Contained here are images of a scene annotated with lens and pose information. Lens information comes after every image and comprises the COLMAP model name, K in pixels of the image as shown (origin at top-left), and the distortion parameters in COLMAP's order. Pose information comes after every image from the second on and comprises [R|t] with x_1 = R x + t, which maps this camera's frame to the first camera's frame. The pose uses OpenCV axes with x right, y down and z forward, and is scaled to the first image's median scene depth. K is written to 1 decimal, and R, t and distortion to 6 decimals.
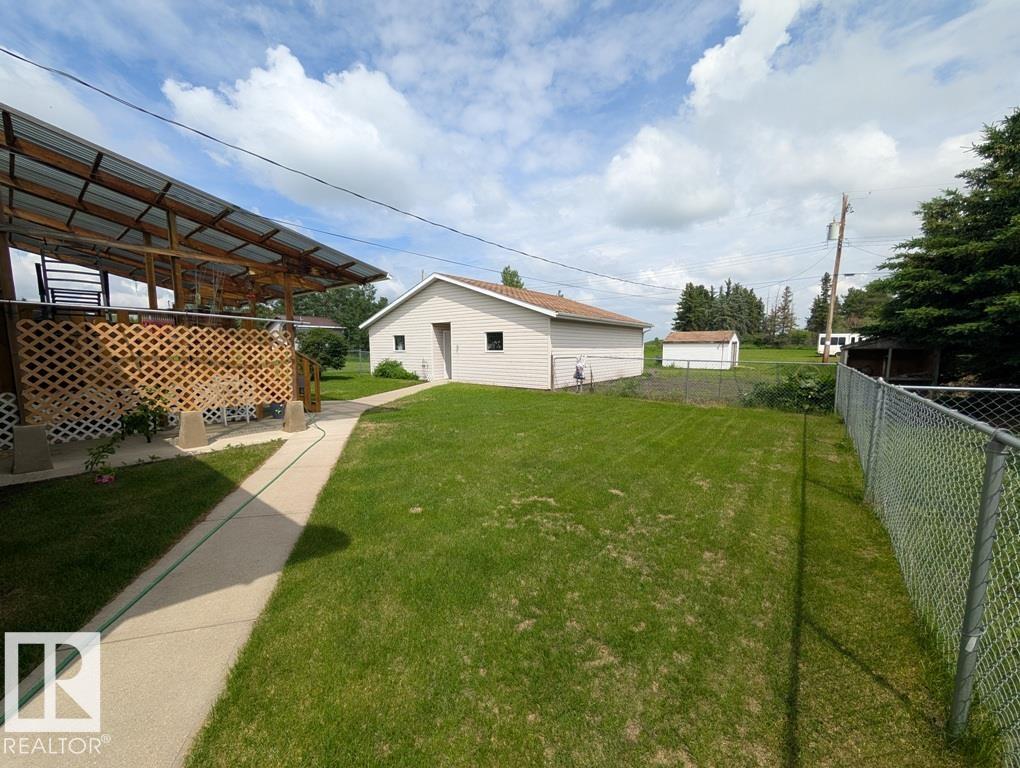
lens RADIAL K [[392.8, 0, 510.0], [0, 392.8, 384.0], [0, 0, 1]] dist [-0.000112, -0.000006]
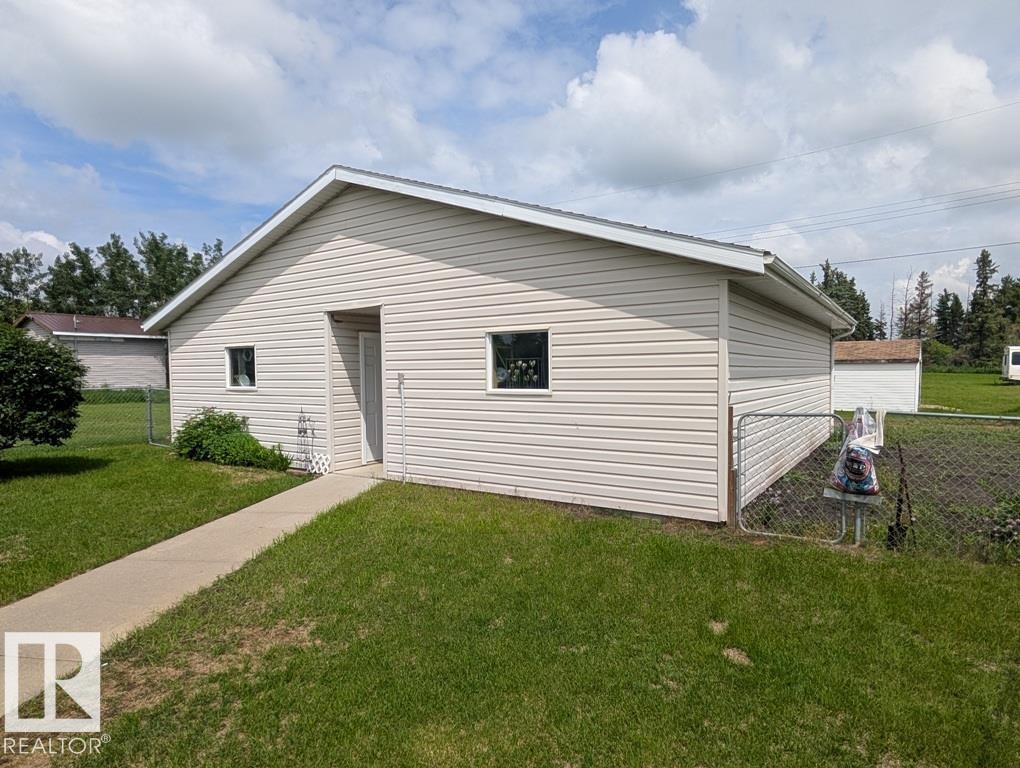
lens RADIAL K [[593.9, 0, 510.0], [0, 593.9, 384.0], [0, 0, 1]] dist [0.043507, 0.000049]
pose [[0.996778, -0.014886, 0.078822, -0.075265], [0.019993, 0.997724, -0.064404, -0.050302], [-0.077684, 0.065772, 0.994806, 0.445785]]
